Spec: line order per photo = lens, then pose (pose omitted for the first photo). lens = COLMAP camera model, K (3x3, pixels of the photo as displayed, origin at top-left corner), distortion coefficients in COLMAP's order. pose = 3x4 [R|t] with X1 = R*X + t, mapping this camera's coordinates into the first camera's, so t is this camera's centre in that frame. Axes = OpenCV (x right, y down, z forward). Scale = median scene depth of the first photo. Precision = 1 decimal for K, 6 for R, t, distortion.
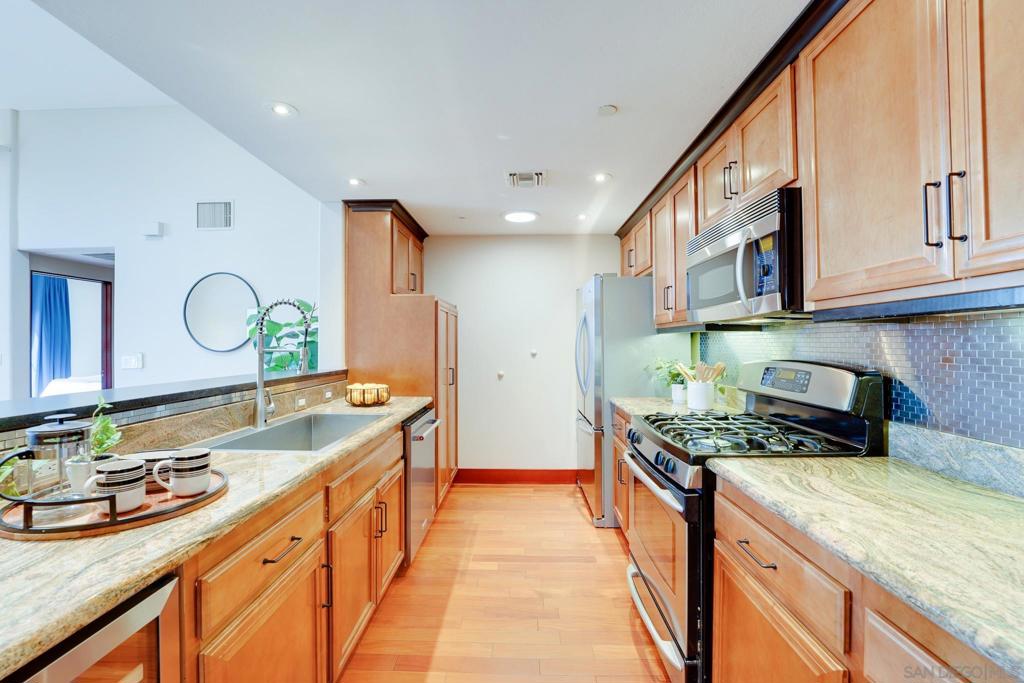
lens RADIAL K [[422.6, 0, 510.0], [0, 422.6, 342.3], [0, 0, 1]] dist [-0.025937, 0.000685]
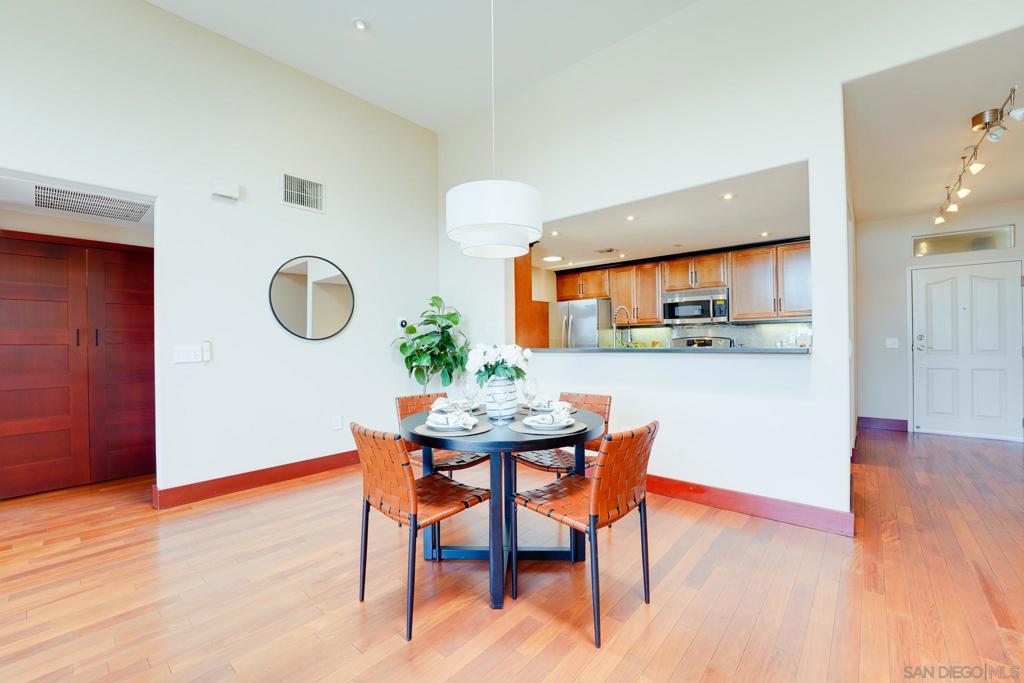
lens RADIAL K [[419.1, 0, 513.3], [0, 419.1, 344.5], [0, 0, 1]] dist [-0.029269, 0.003954]
pose [[0.628413, -0.007715, 0.777842, -1.849866], [0.008144, 0.999961, 0.003339, 0.054487], [-0.777837, 0.004236, 0.628452, 0.088282]]
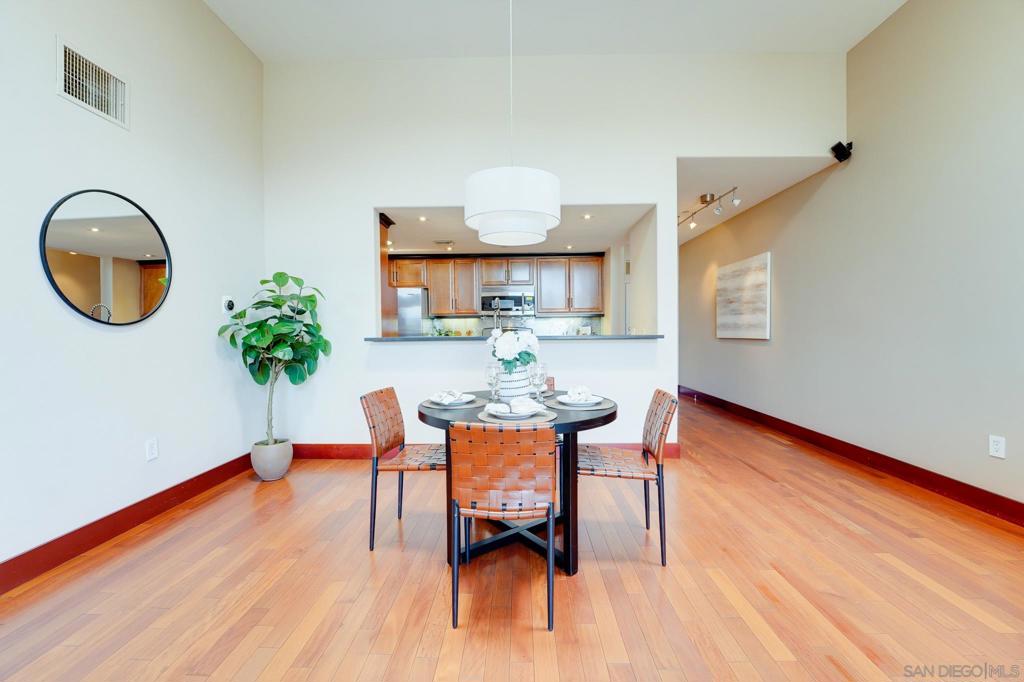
lens RADIAL K [[416.9, 0, 511.6], [0, 416.9, 343.3], [0, 0, 1]] dist [-0.029775, 0.003230]
pose [[-0.010111, -0.028215, 0.999551, -2.080574], [0.005841, 0.999583, 0.028275, 0.057531], [-0.999932, 0.006124, -0.009942, 0.702781]]
